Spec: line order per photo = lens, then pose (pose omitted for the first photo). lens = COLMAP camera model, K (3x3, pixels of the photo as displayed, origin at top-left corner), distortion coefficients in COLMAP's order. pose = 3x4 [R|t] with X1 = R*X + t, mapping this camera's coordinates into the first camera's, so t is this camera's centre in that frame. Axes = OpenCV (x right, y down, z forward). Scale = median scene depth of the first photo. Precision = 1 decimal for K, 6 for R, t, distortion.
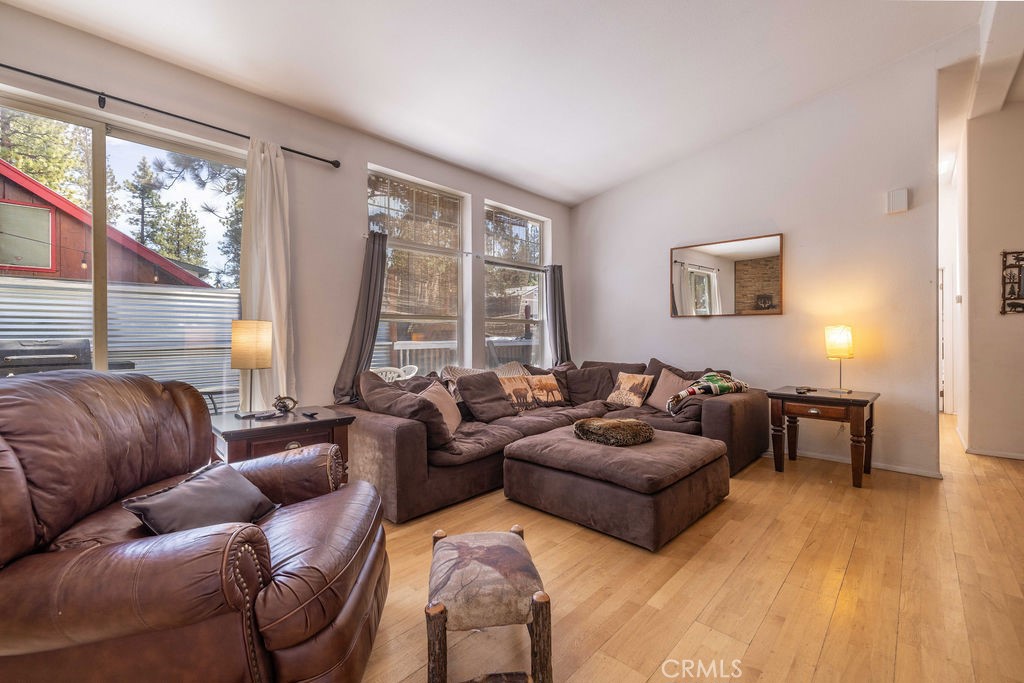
lens RADIAL K [[438.7, 0, 509.2], [0, 438.7, 332.5], [0, 0, 1]] dist [-0.003222, -0.000179]
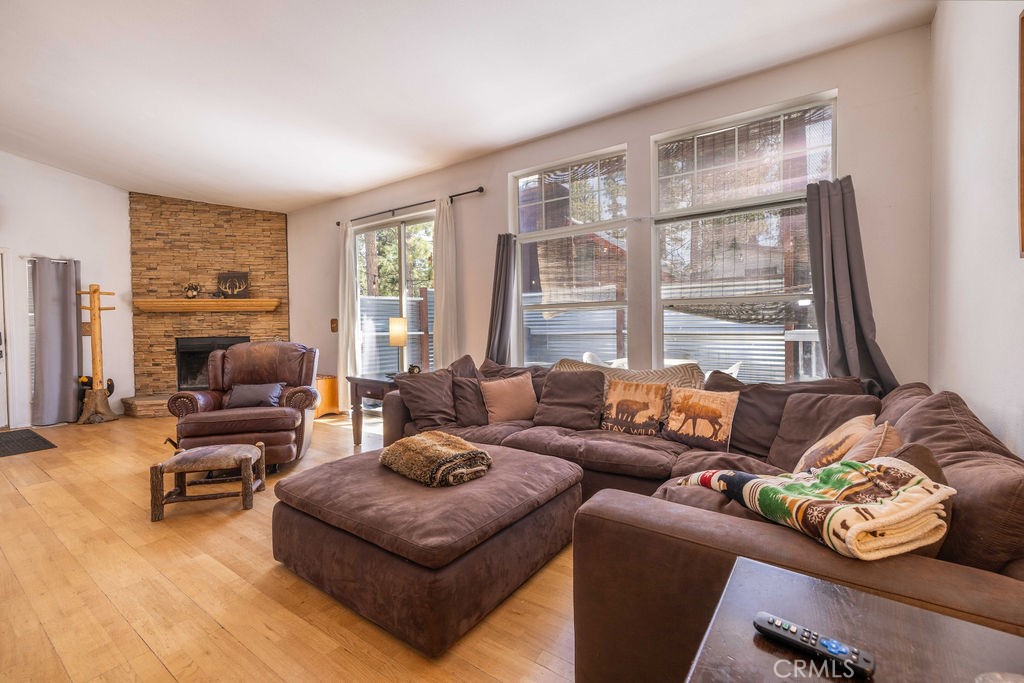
lens RADIAL K [[438.7, 0, 509.2], [0, 438.7, 332.5], [0, 0, 1]] dist [-0.003222, -0.000179]
pose [[0.139791, 0.020035, -0.989978, 0.706319], [0.019772, 0.999539, 0.023021, -0.001568], [0.989984, -0.022792, 0.139330, 0.729142]]
